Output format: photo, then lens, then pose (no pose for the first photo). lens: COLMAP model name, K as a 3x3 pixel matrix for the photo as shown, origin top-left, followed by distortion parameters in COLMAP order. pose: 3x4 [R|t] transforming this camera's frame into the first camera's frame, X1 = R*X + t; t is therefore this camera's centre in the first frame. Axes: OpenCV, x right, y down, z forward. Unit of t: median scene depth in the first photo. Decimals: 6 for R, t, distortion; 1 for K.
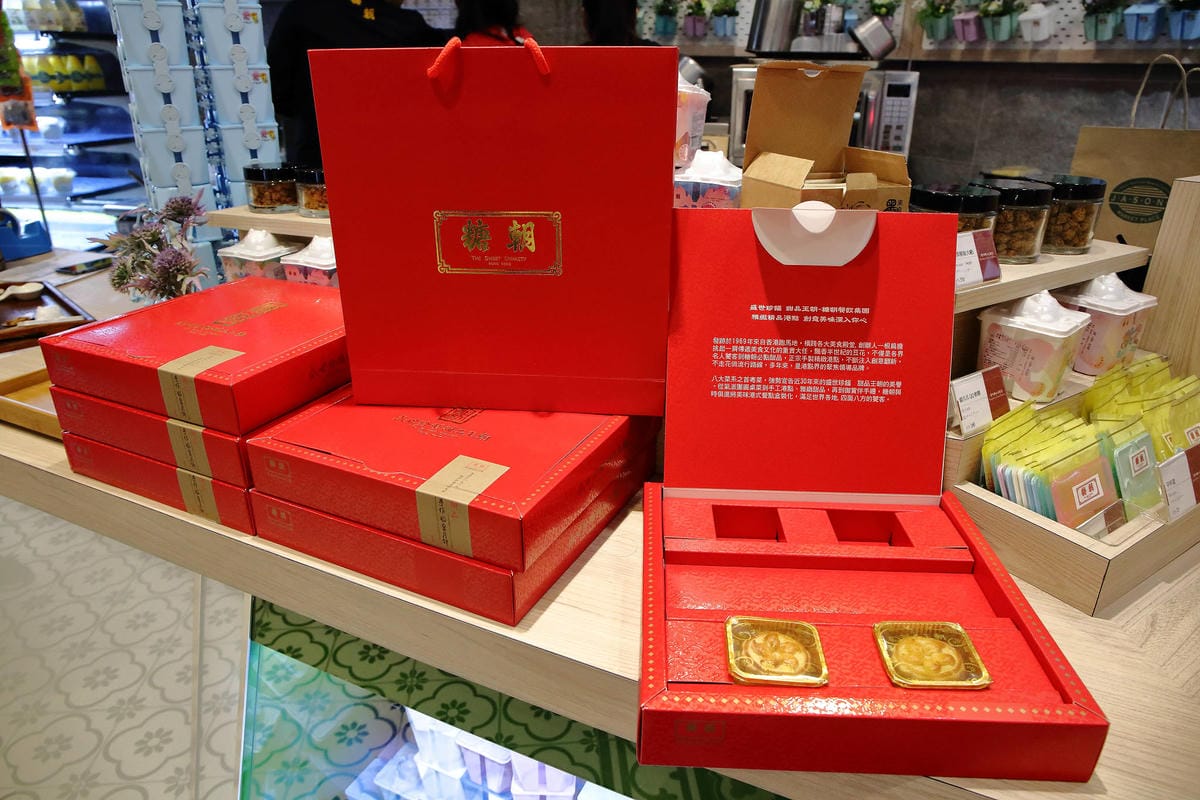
lens RADIAL K [[812.6, 0, 601.4], [0, 812.6, 401.6], [0, 0, 1]] dist [-0.046028, 0.034933]
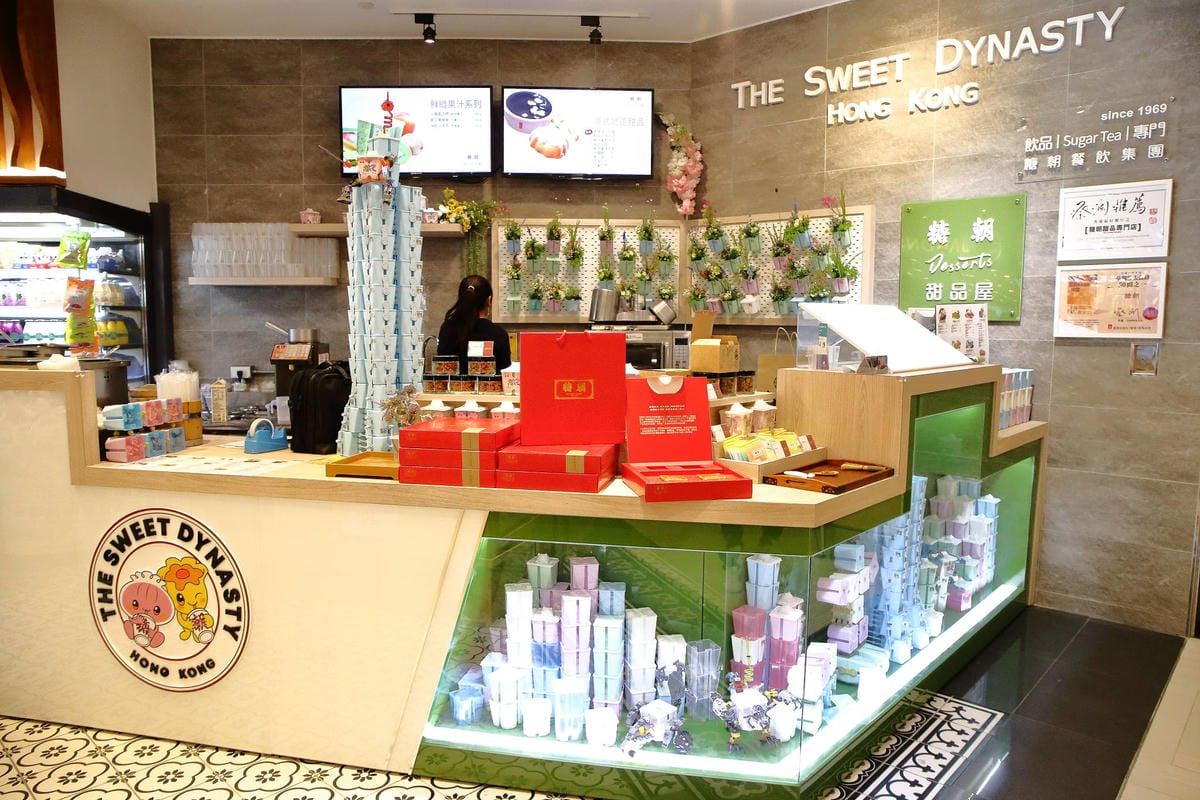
lens RADIAL K [[812.6, 0, 600.3], [0, 812.6, 395.9], [0, 0, 1]] dist [-0.046028, 0.034933]
pose [[0.971956, -0.030124, 0.233224, -0.220067], [0.098332, 0.952958, -0.286709, 0.217355], [-0.213616, 0.301602, 0.929195, -0.573793]]
